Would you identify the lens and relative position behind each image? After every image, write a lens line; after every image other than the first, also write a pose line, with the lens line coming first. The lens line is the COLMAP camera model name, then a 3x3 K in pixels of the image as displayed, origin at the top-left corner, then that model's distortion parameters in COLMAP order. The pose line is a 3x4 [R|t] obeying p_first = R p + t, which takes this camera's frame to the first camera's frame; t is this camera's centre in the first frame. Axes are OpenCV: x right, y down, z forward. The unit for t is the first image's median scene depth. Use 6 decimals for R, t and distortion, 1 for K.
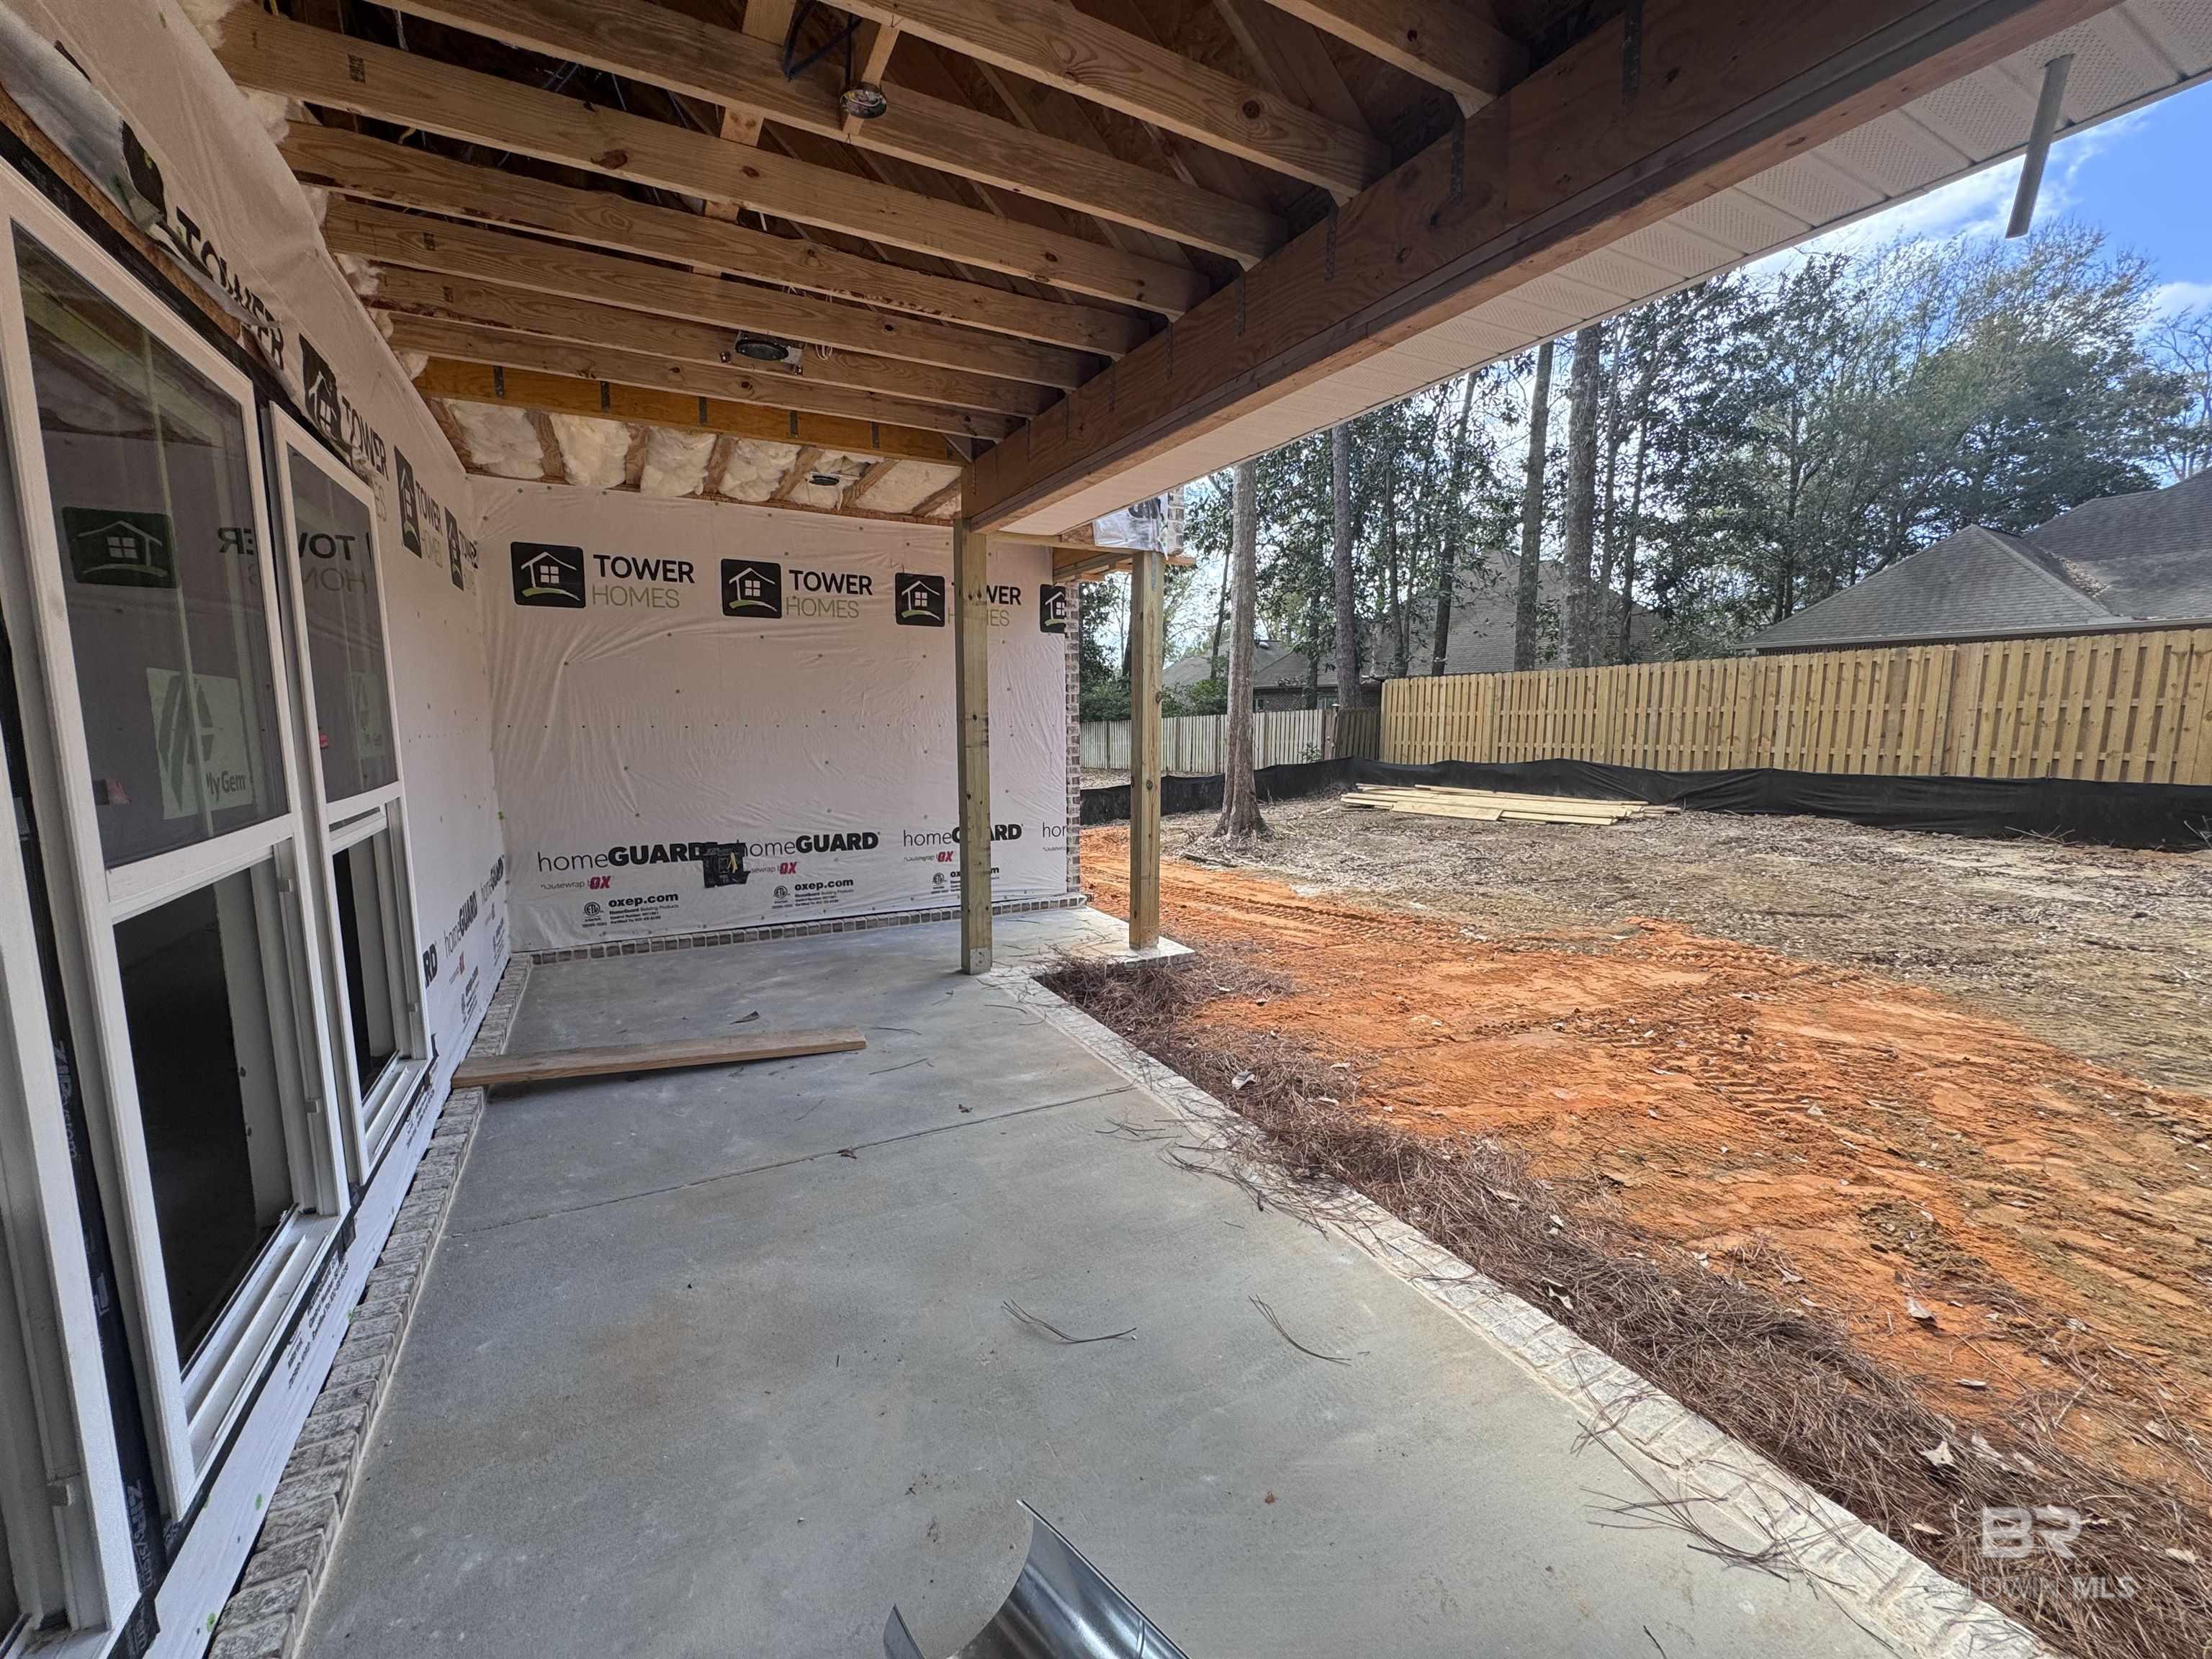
lens RADIAL K [[884.0, 0, 1099.1], [0, 884.0, 831.7], [0, 0, 1]] dist [-0.004356, 0.000691]
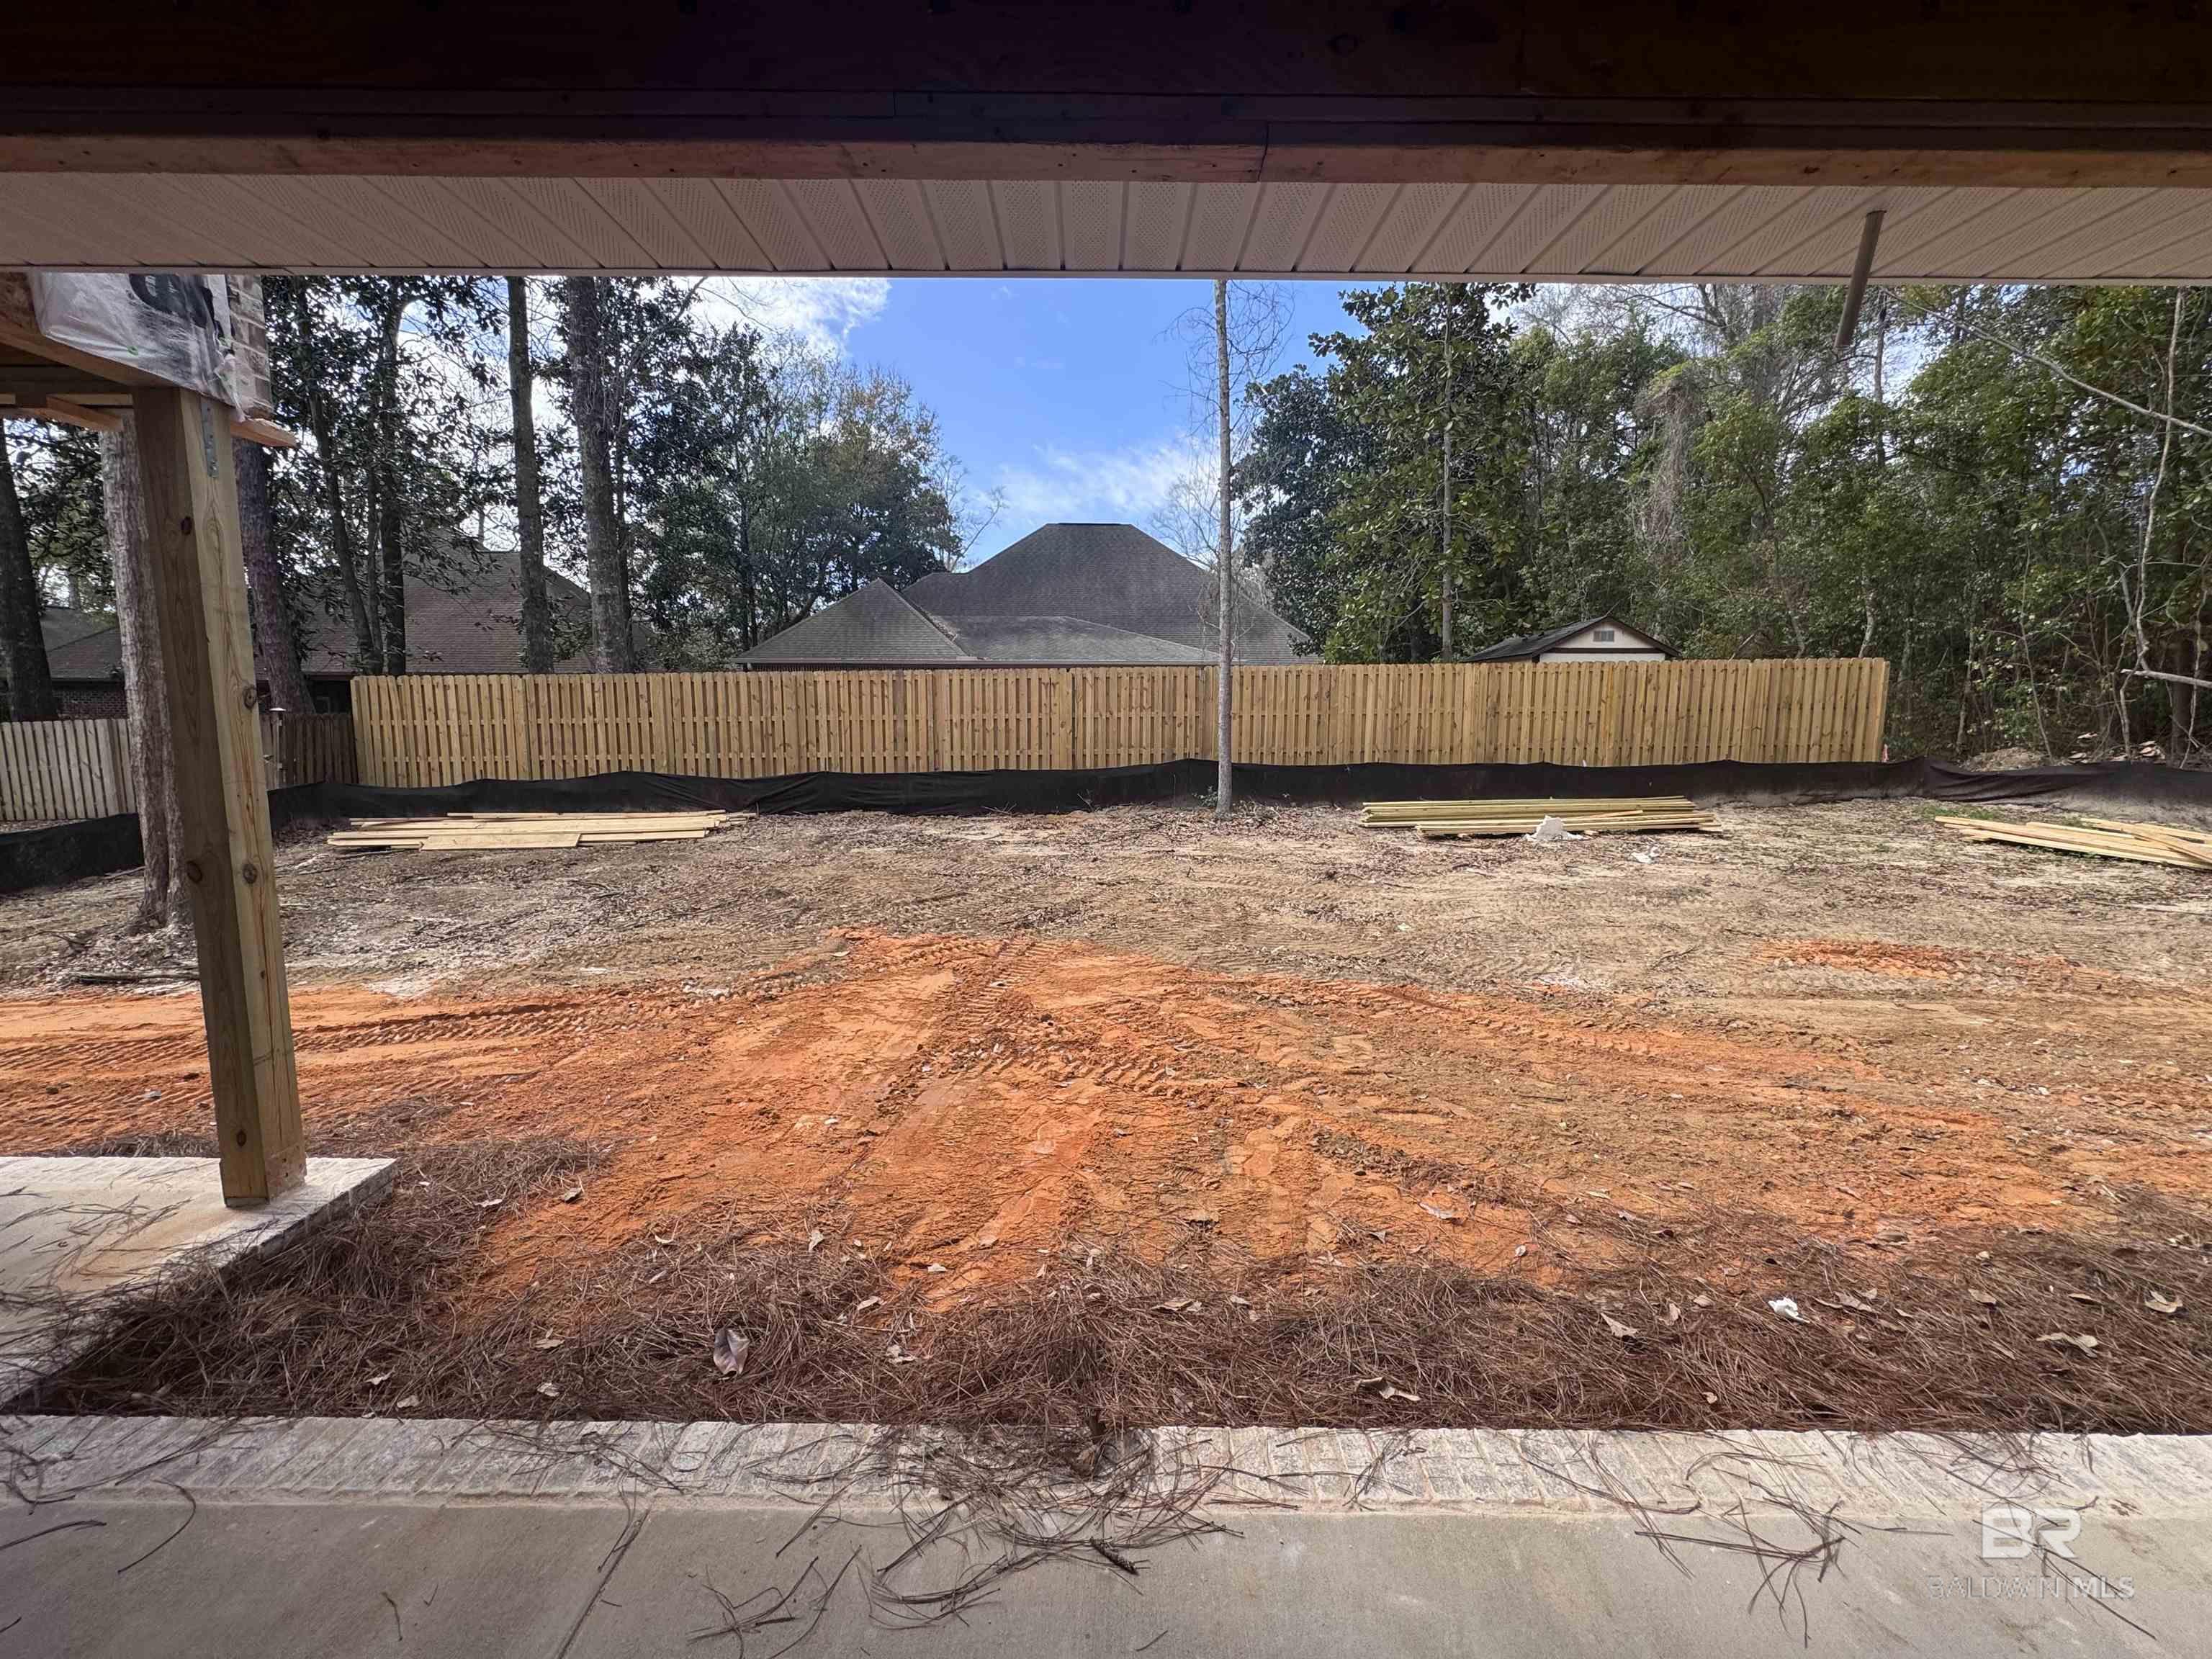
lens RADIAL K [[884.0, 0, 1102.3], [0, 884.0, 828.3], [0, 0, 1]] dist [-0.004356, 0.000691]
pose [[0.474980, -0.103531, 0.873885, -0.133567], [0.113264, 0.991988, 0.055961, -0.047618], [-0.872677, 0.072399, 0.482901, 0.316854]]
